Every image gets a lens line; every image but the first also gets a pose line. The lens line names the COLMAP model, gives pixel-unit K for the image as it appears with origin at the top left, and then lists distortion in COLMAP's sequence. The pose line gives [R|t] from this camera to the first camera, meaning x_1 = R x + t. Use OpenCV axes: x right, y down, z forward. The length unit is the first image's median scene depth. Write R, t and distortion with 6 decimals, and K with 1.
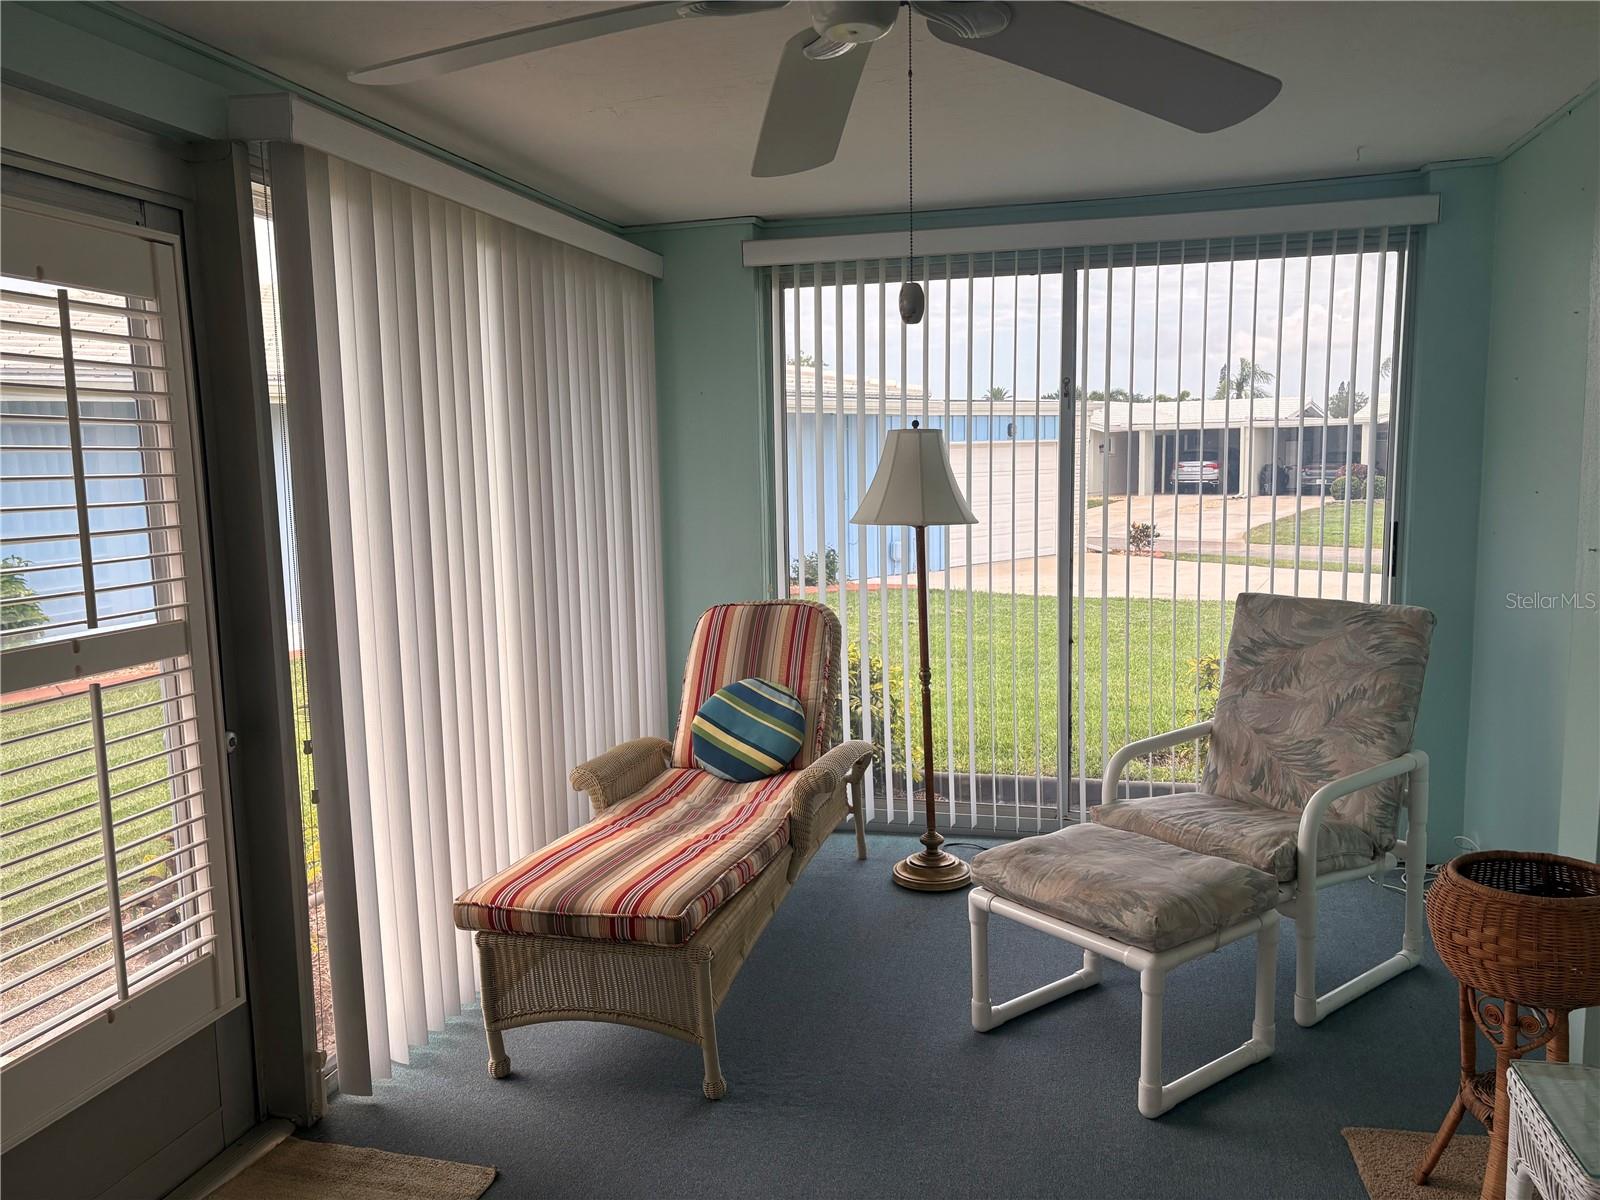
lens RADIAL K [[1217.7, 0, 793.8], [0, 1217.7, 610.8], [0, 0, 1]] dist [0.042656, -0.034579]
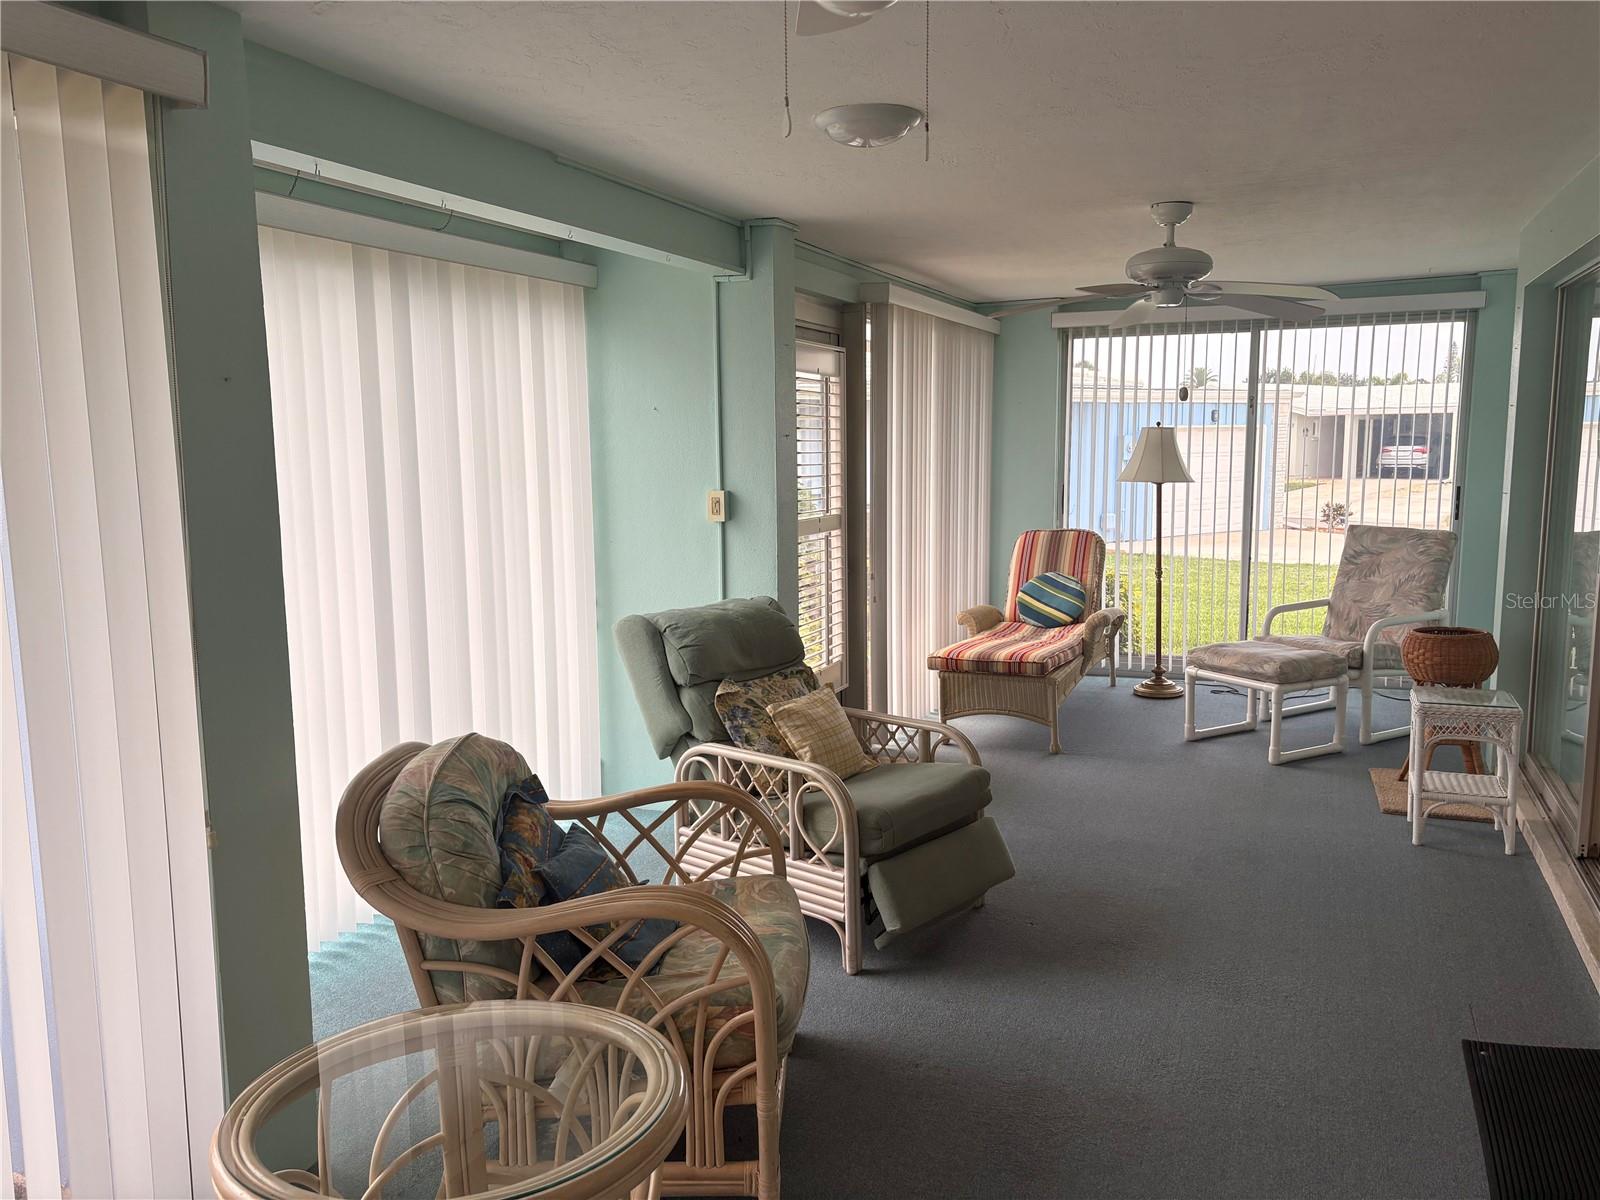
lens RADIAL K [[1217.7, 0, 803.9], [0, 1217.7, 599.3], [0, 0, 1]] dist [0.042656, -0.034579]
pose [[0.989408, 0.029981, -0.142028, -0.139701], [-0.028891, 0.999535, 0.009737, 0.090243], [0.142254, -0.005530, 0.989815, -0.770870]]
